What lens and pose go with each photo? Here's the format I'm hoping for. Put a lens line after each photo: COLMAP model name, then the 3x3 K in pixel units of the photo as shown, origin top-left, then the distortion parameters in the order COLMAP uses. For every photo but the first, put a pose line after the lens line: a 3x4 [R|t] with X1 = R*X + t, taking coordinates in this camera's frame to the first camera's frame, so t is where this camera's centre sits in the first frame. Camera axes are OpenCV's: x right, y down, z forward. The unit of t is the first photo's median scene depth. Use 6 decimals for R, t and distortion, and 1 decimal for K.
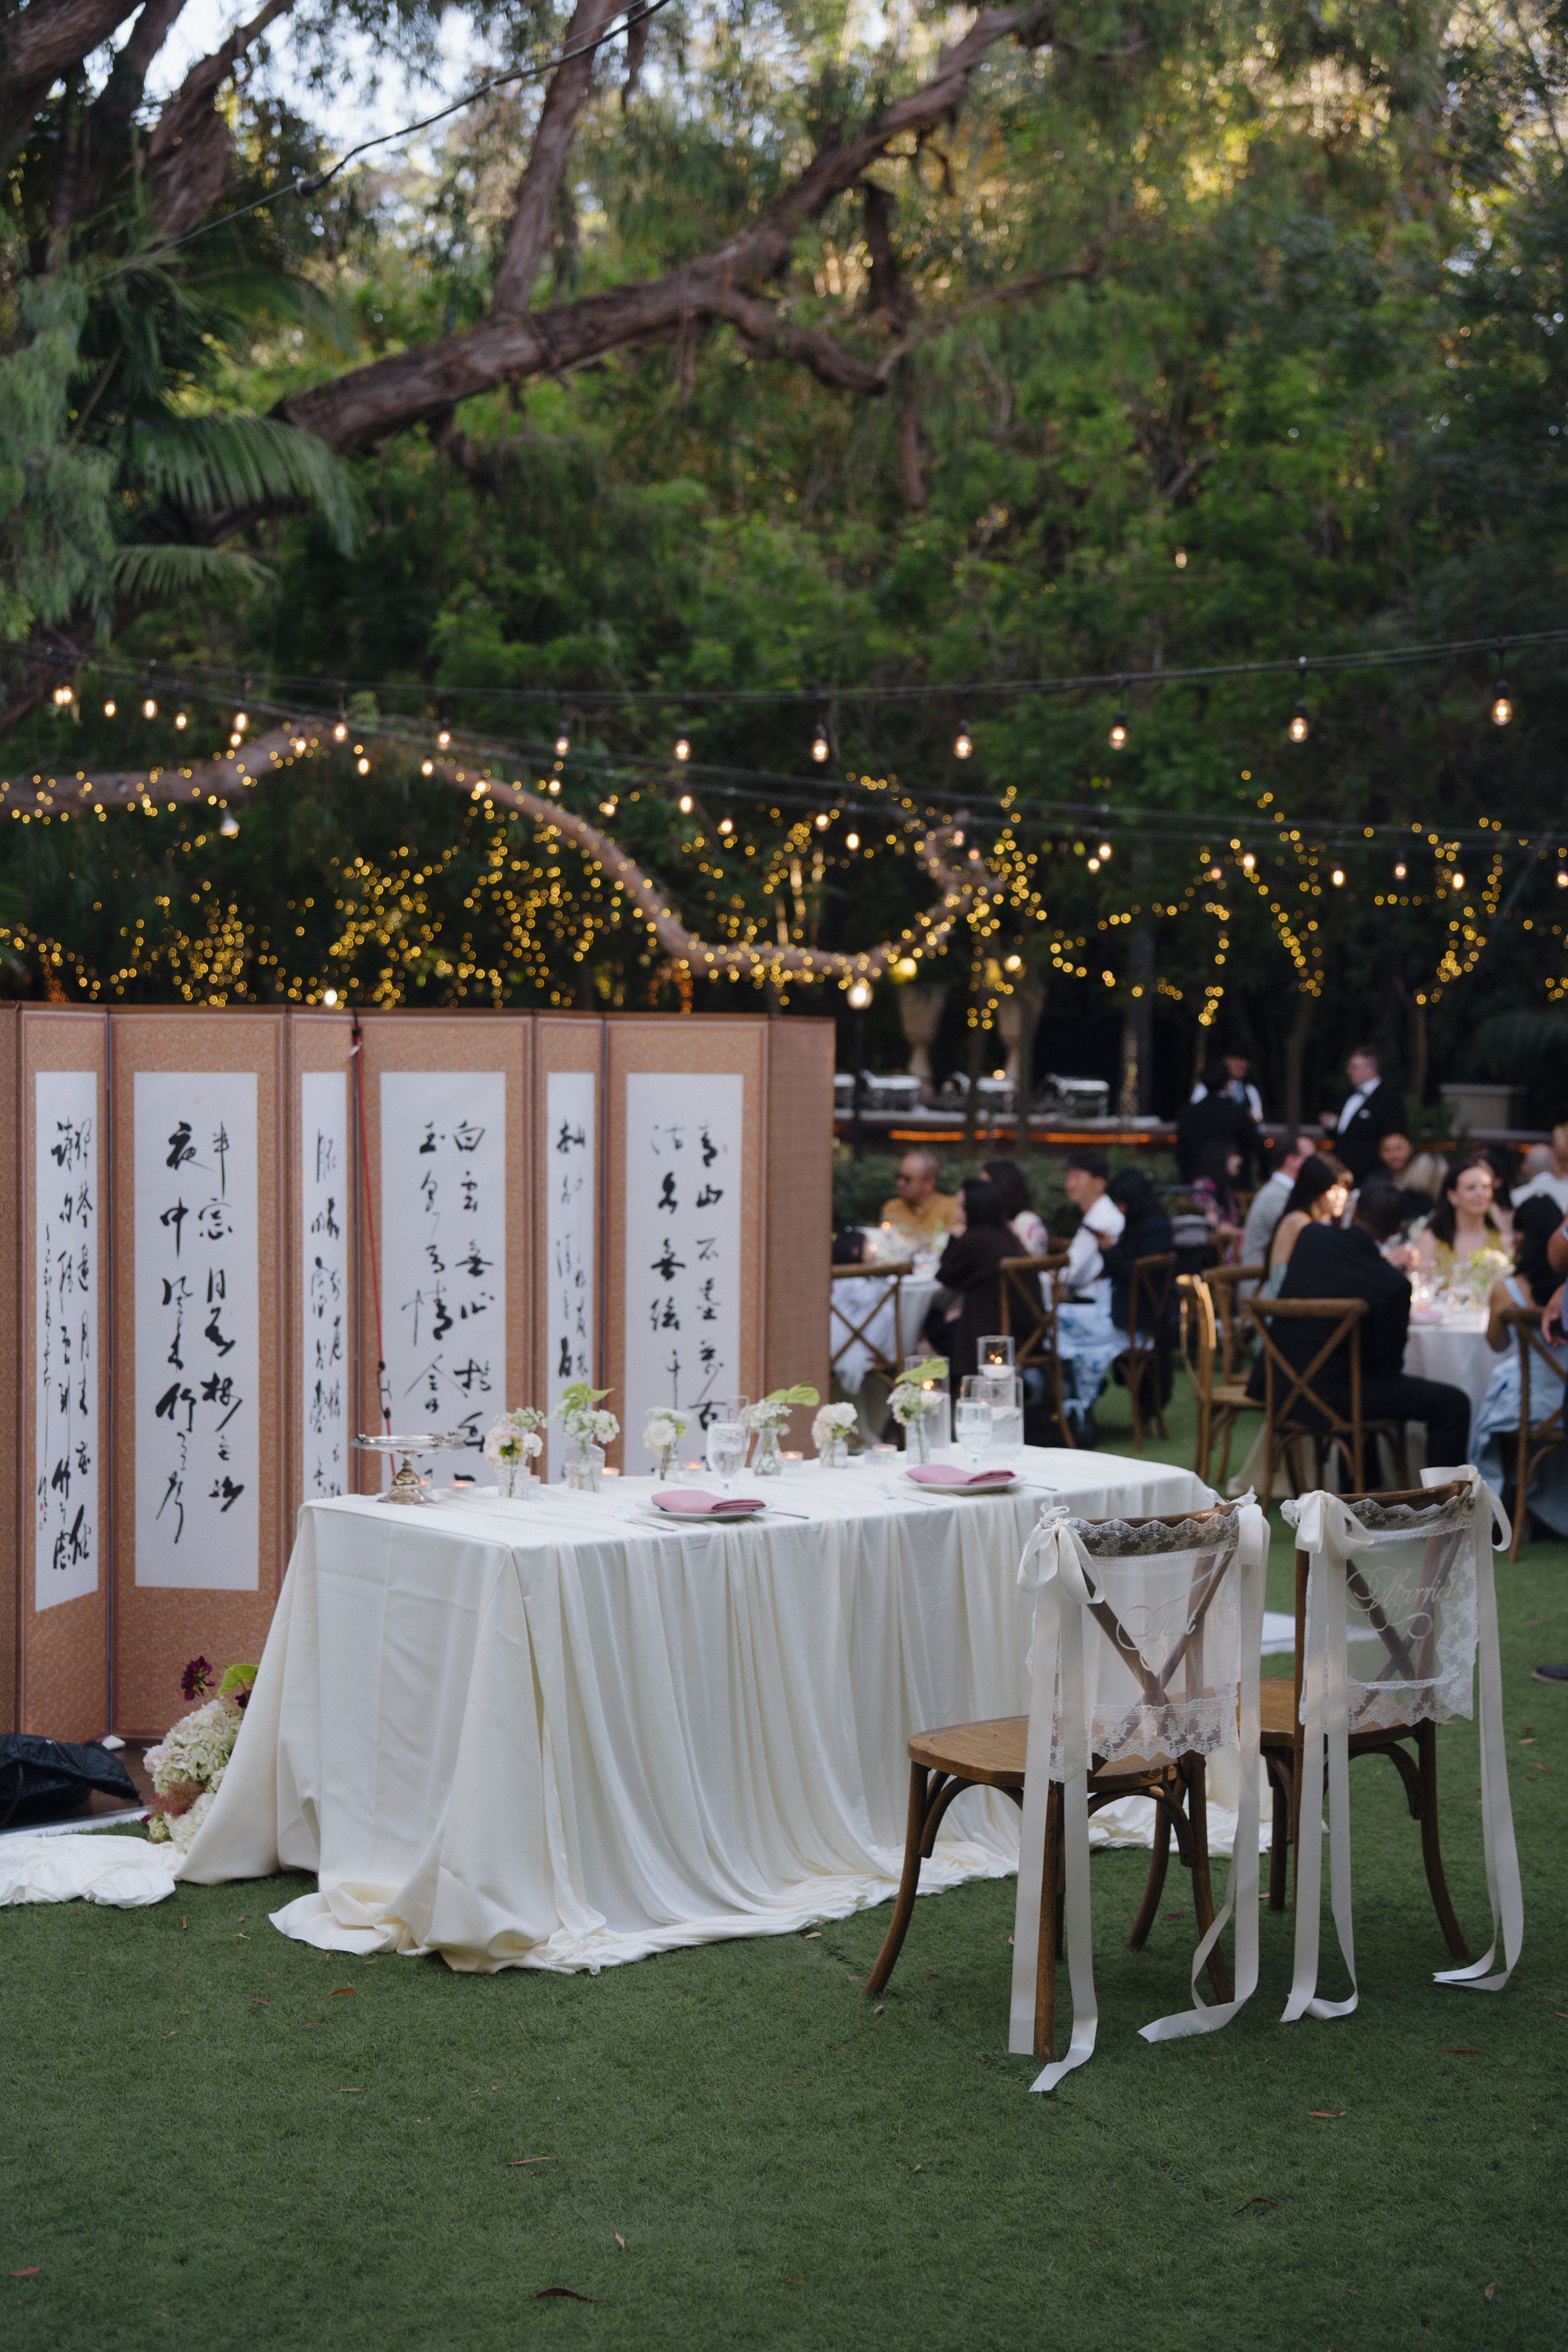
lens RADIAL K [[3123.7, 0, 781.6], [0, 3123.7, 1175.3], [0, 0, 1]] dist [0.037931, 0.000000]
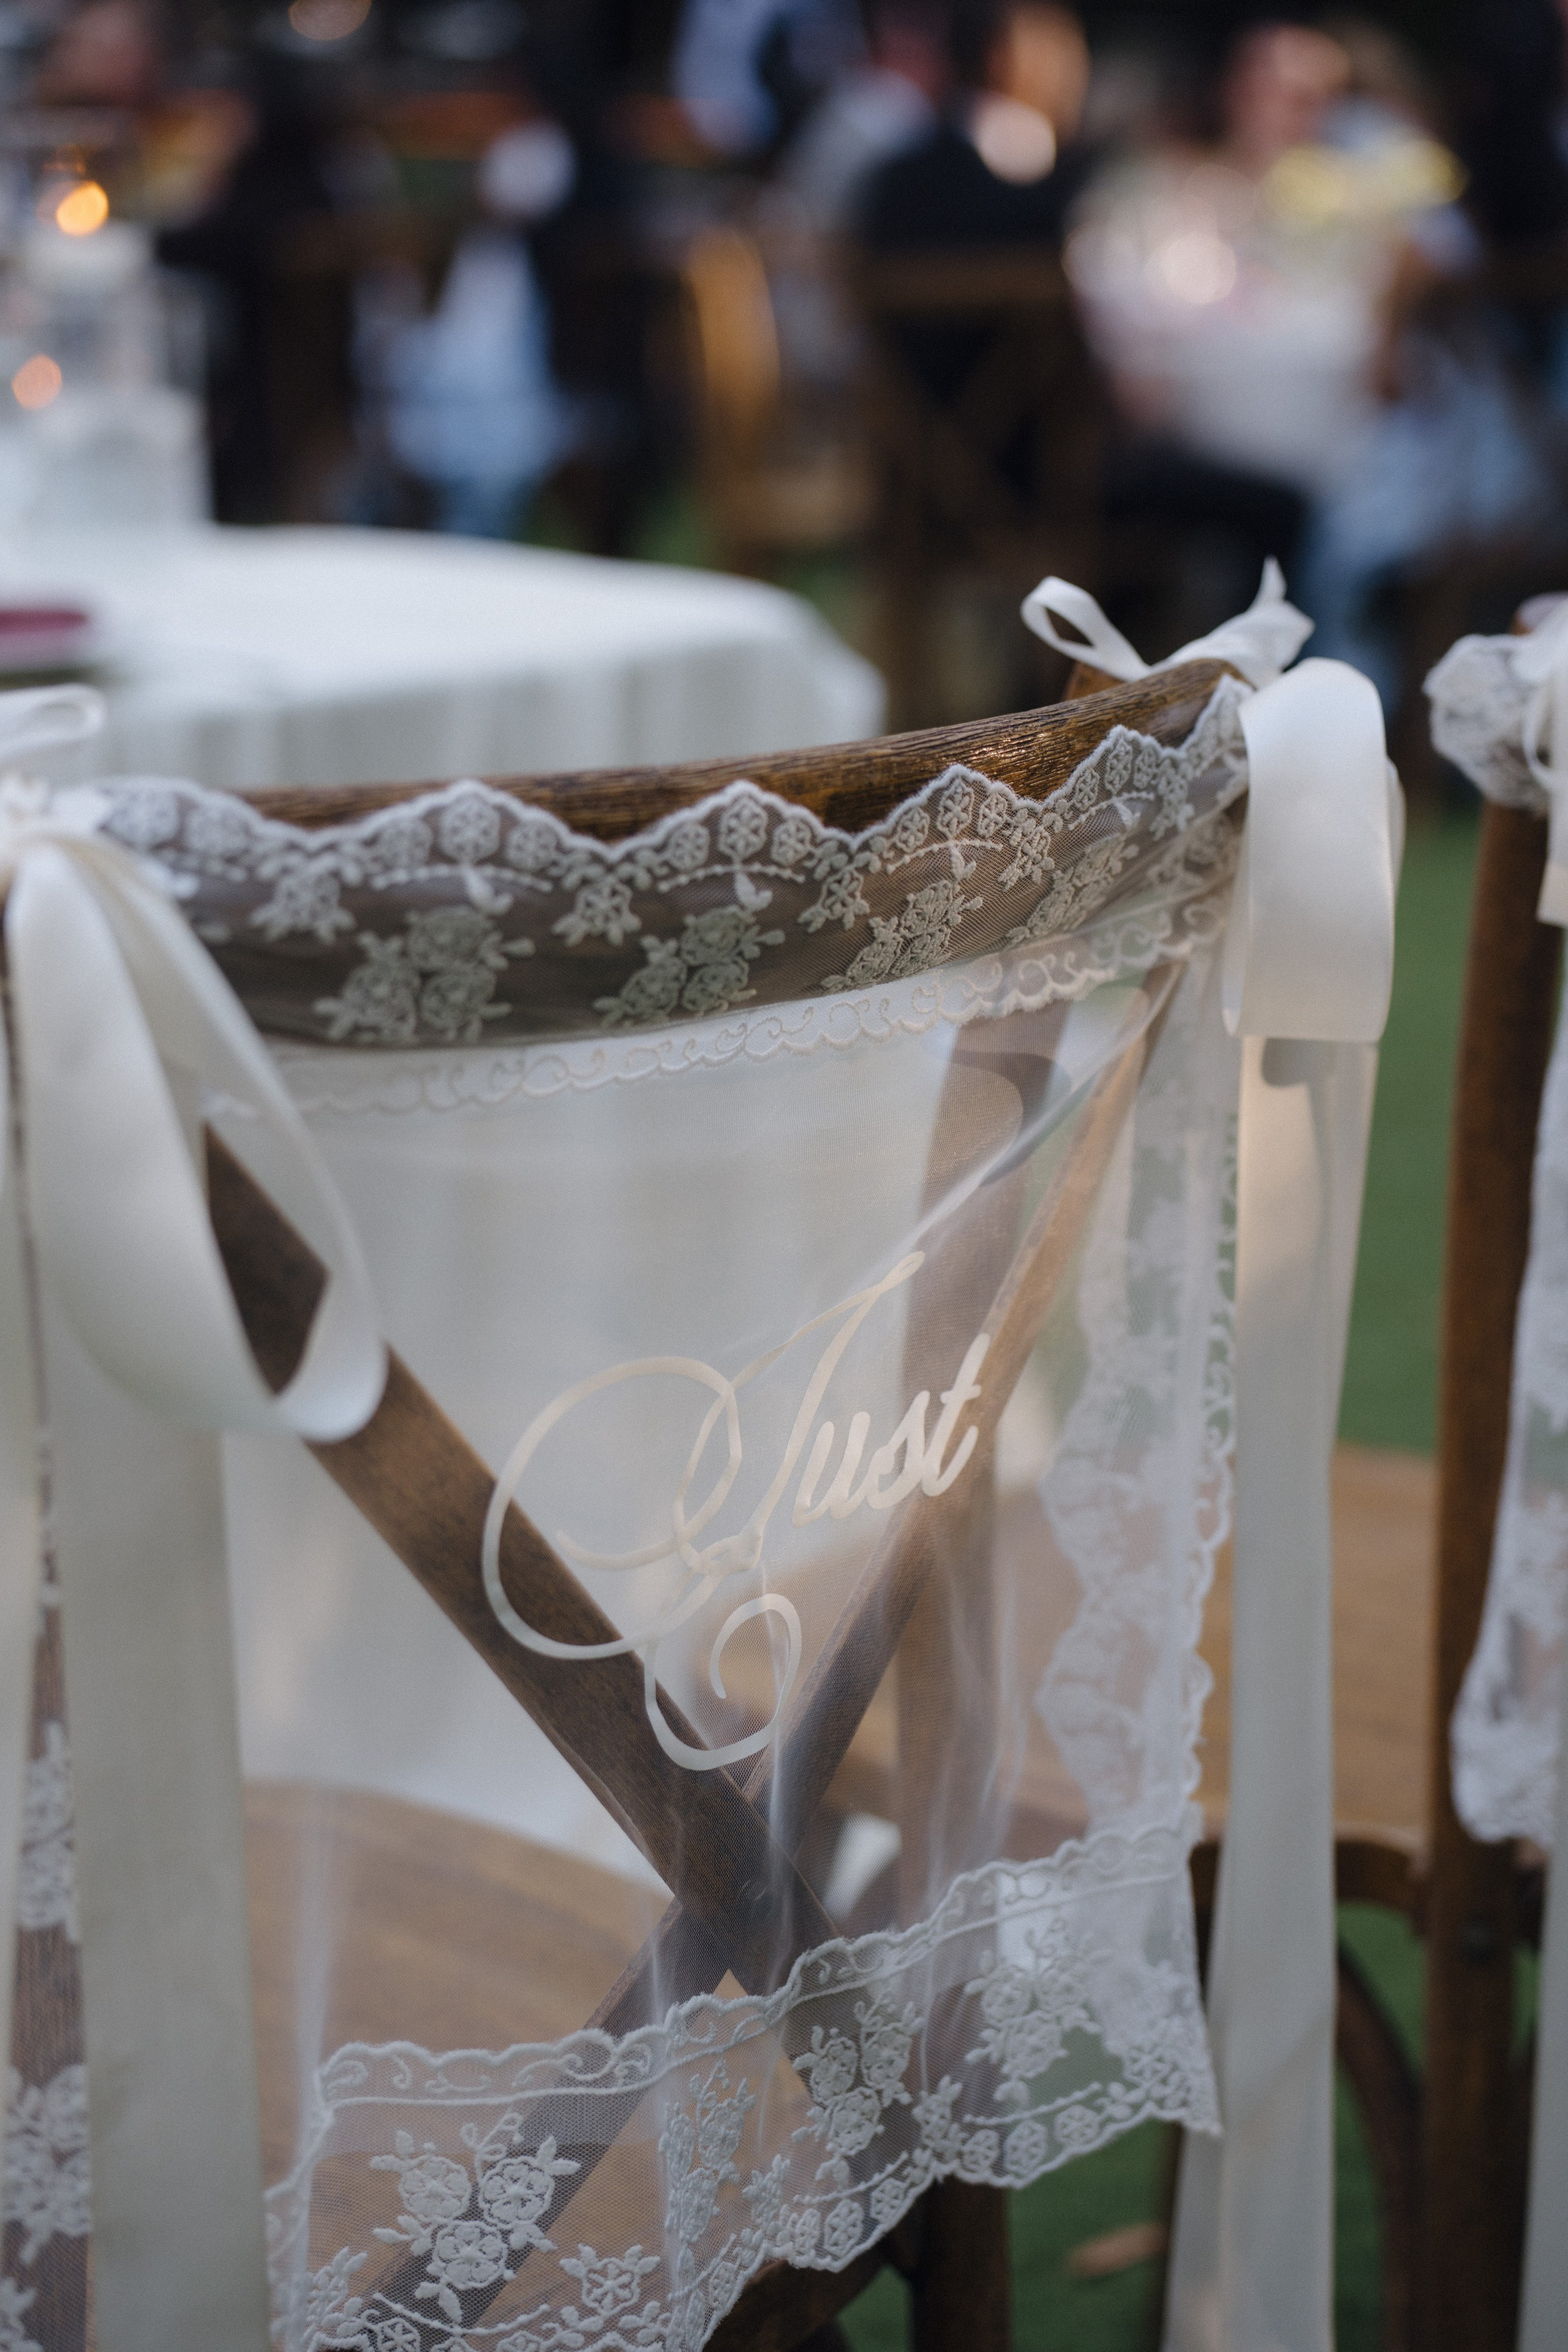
lens RADIAL K [[4290.4, 0, 783.0], [0, 4290.4, 1176.3], [0, 0, 1]] dist [0.021104, 0.000000]
pose [[0.986720, -0.027432, 0.160097, 0.069395], [-0.004379, 0.980784, 0.195046, 0.069504], [-0.162372, -0.193157, 0.967639, 0.625988]]
